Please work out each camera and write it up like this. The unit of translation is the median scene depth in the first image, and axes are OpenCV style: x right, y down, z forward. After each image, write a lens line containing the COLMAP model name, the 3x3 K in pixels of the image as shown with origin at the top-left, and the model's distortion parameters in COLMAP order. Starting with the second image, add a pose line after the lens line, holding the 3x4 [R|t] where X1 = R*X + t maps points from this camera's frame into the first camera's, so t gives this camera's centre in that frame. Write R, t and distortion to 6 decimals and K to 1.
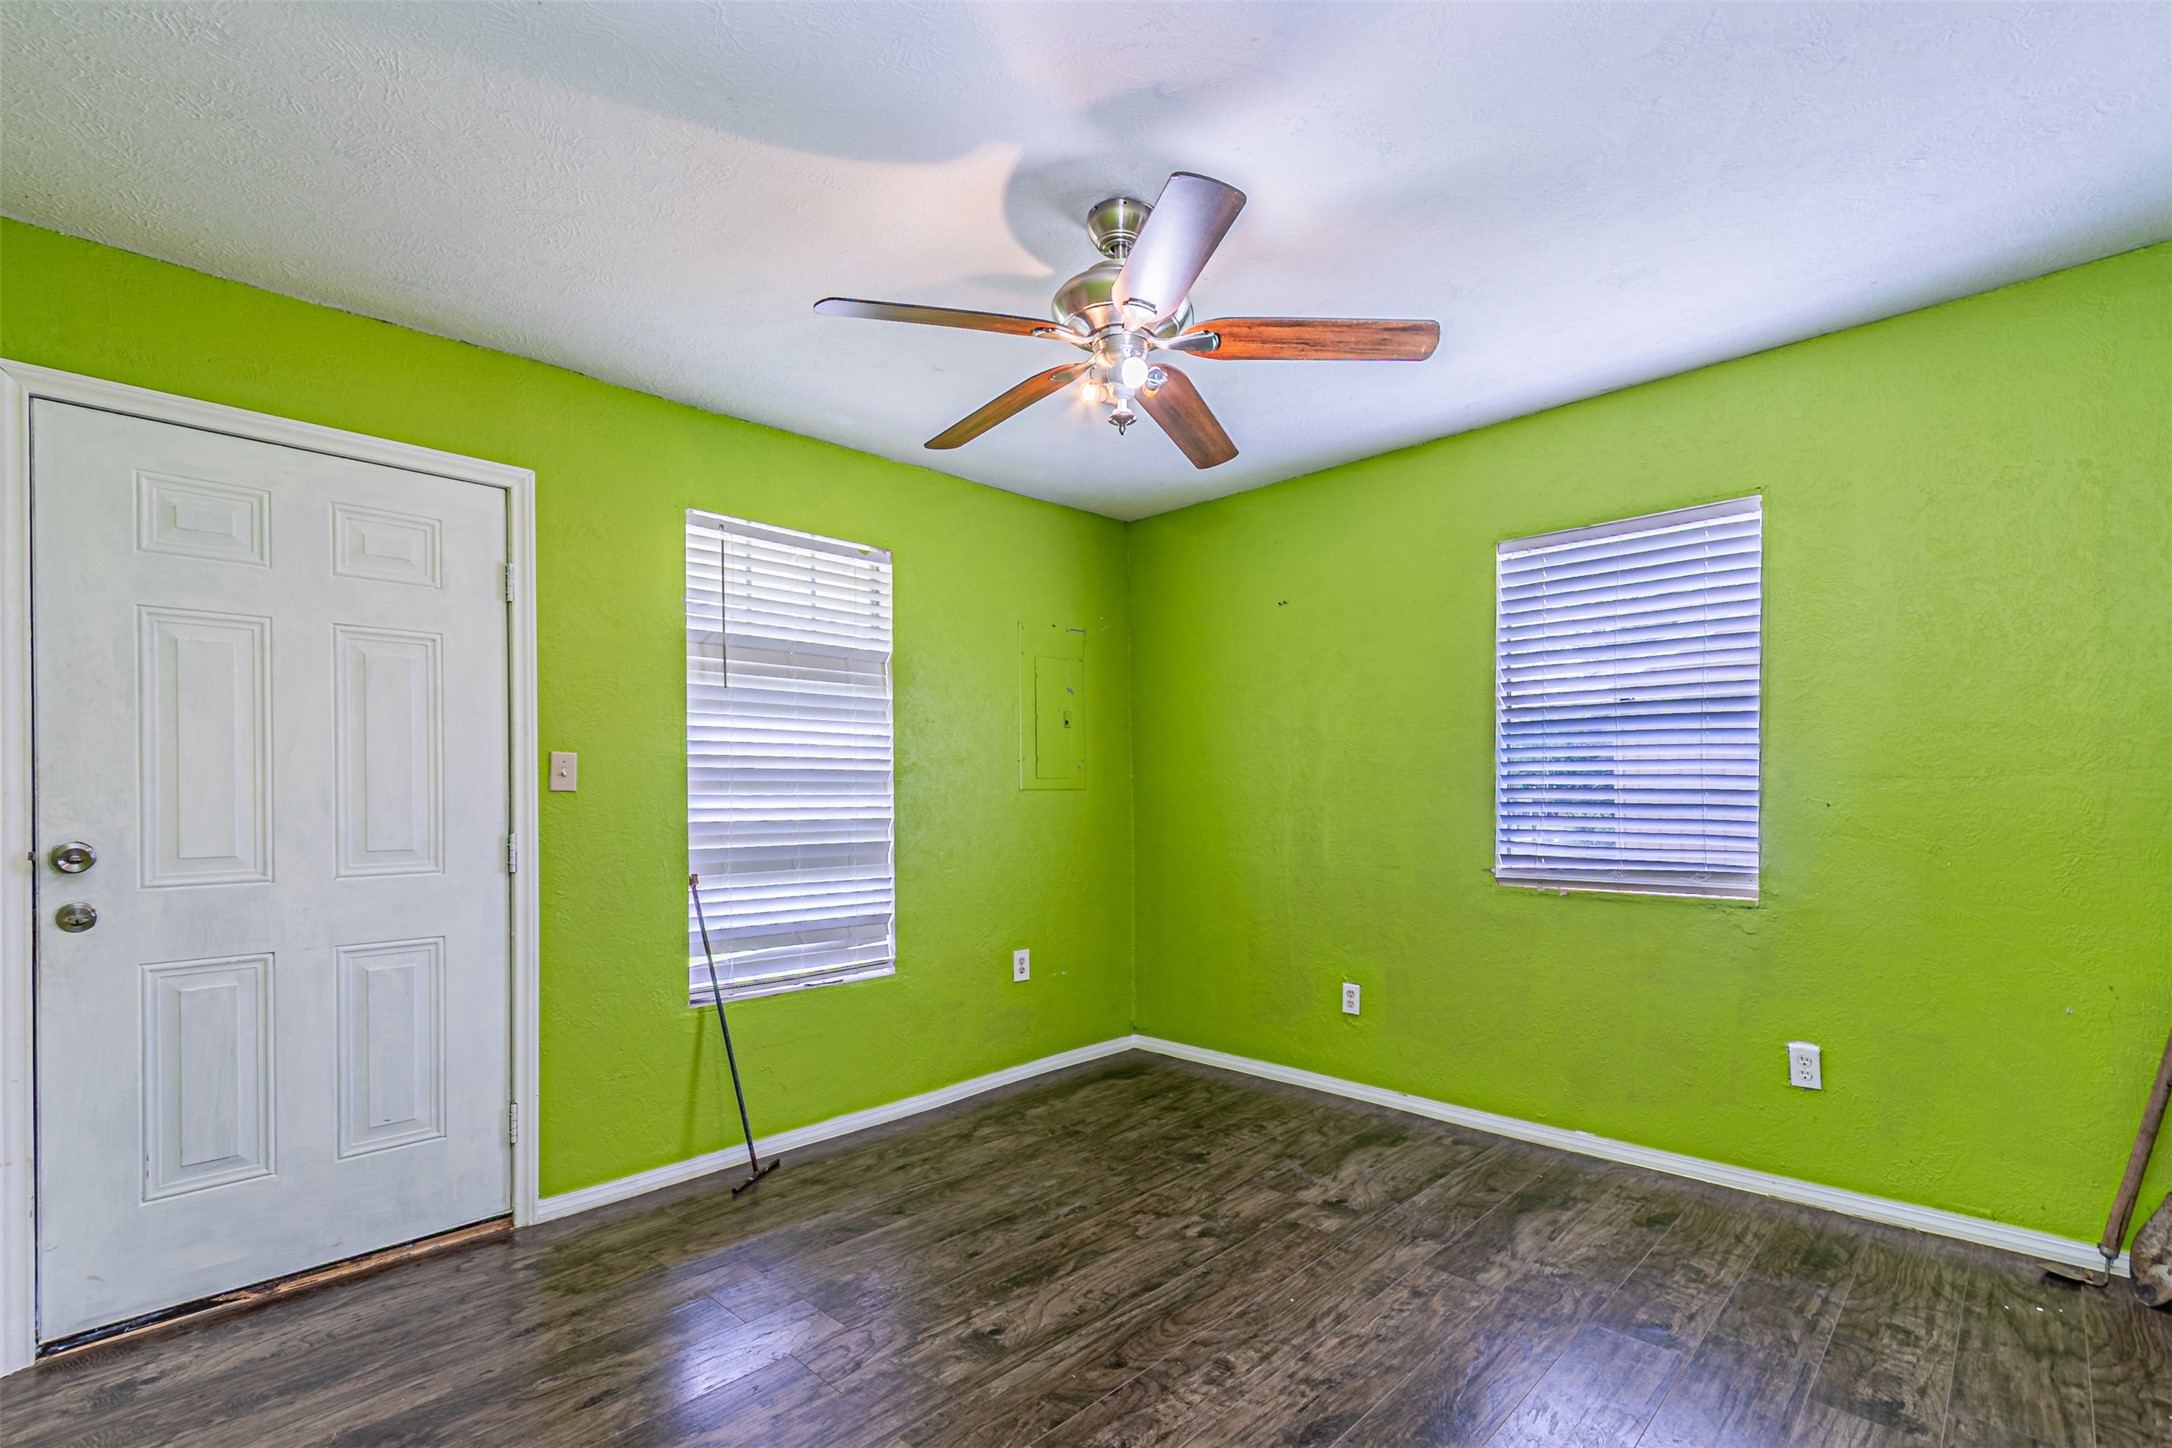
lens RADIAL K [[981.4, 0, 1082.8], [0, 981.4, 798.3], [0, 0, 1]] dist [-0.000072, -0.000597]
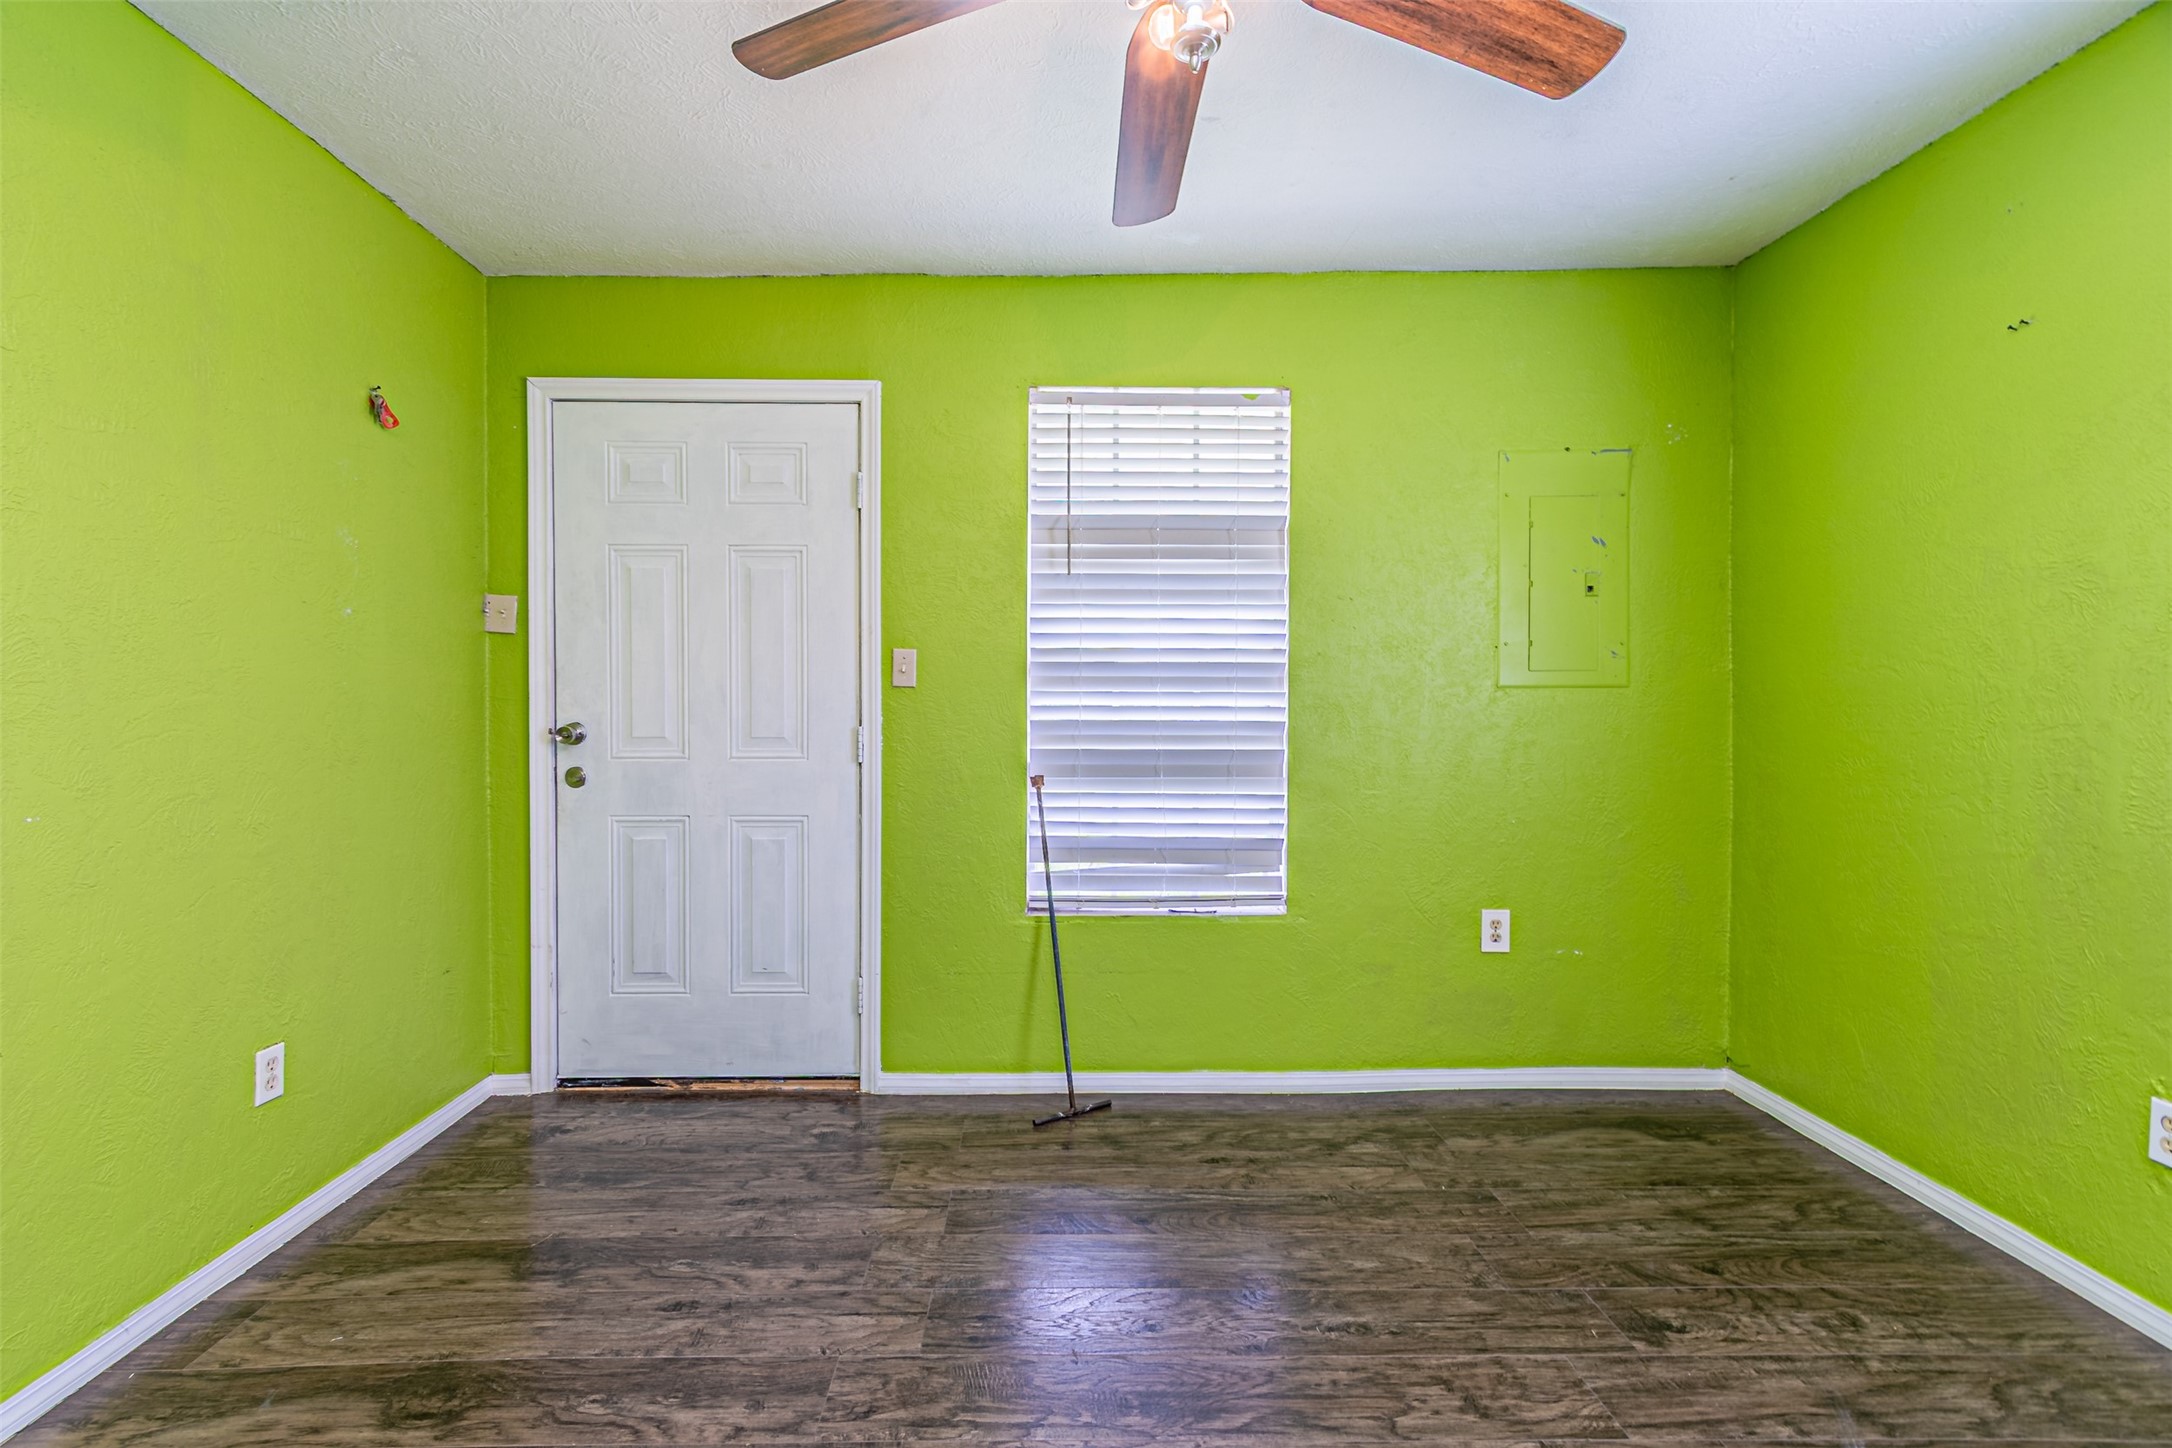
lens RADIAL K [[943.4, 0, 1074.2], [0, 943.4, 710.5], [0, 0, 1]] dist [0.003418, -0.000853]
pose [[0.702708, 0.022758, -0.711114, 0.274789], [-0.009361, 0.999697, 0.022744, -0.005930], [0.711416, -0.009326, 0.702709, 0.386552]]
